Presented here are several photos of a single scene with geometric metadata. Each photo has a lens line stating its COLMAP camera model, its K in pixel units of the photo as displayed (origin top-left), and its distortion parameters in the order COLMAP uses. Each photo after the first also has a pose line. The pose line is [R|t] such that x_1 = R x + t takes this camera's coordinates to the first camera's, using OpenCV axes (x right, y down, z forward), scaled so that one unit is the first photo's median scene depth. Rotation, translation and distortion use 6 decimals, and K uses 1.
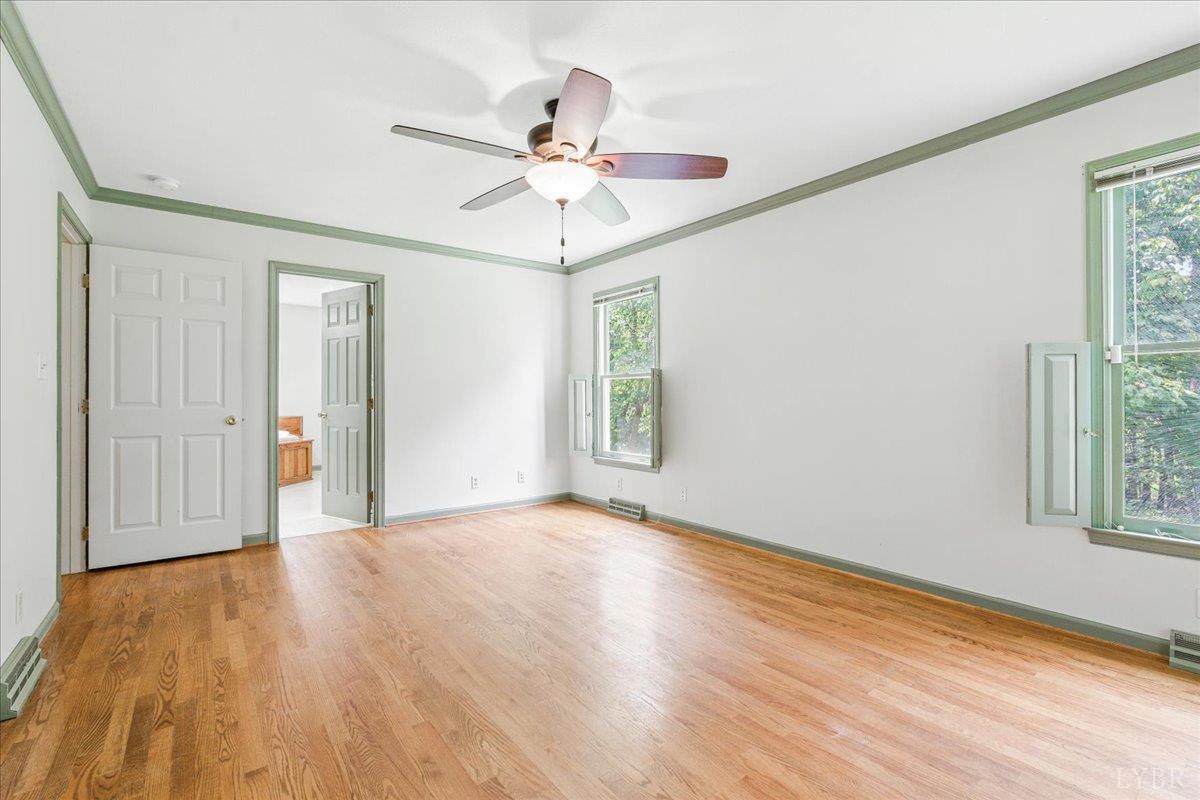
lens RADIAL K [[531.3, 0, 603.5], [0, 531.3, 395.0], [0, 0, 1]] dist [-0.010094, 0.001722]
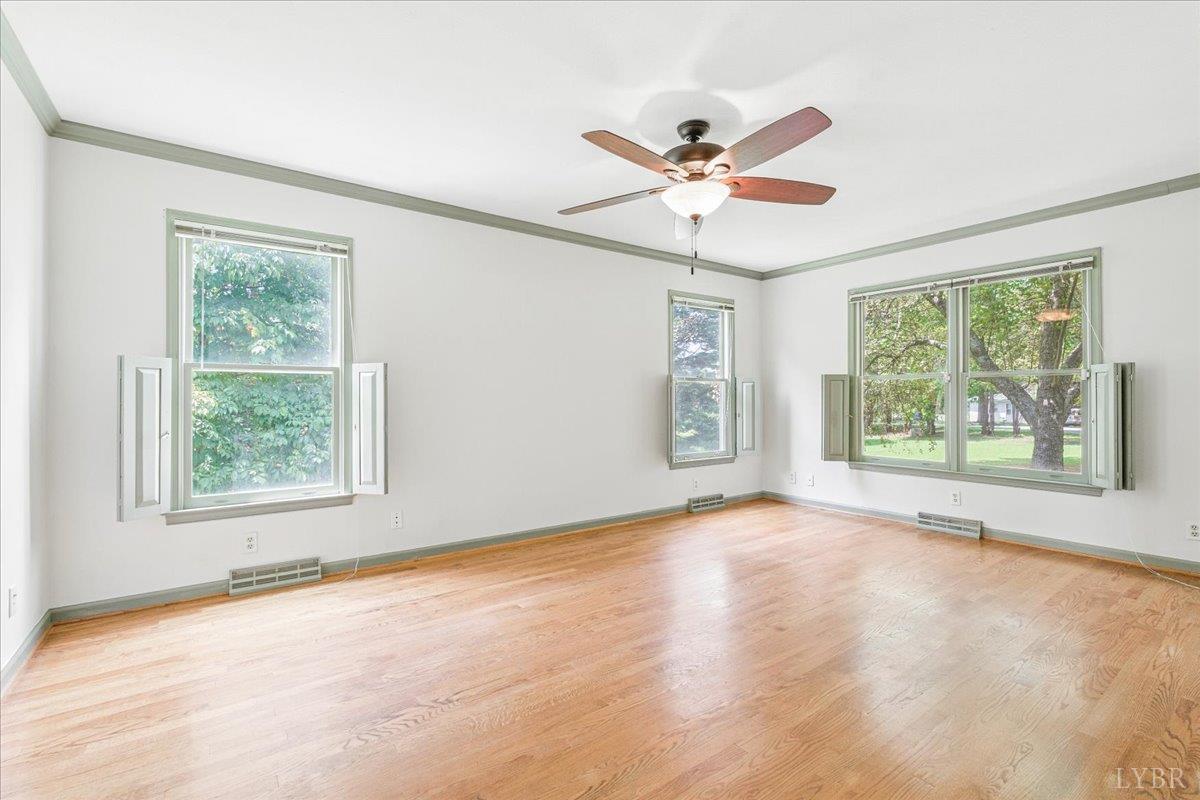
lens RADIAL K [[531.3, 0, 598.9], [0, 531.3, 402.6], [0, 0, 1]] dist [-0.010094, 0.001722]
pose [[0.028786, 0.001592, 0.999584, -0.773894], [-0.000339, 0.999999, -0.001583, 0.008129], [-0.999586, -0.000294, 0.028787, 0.783606]]
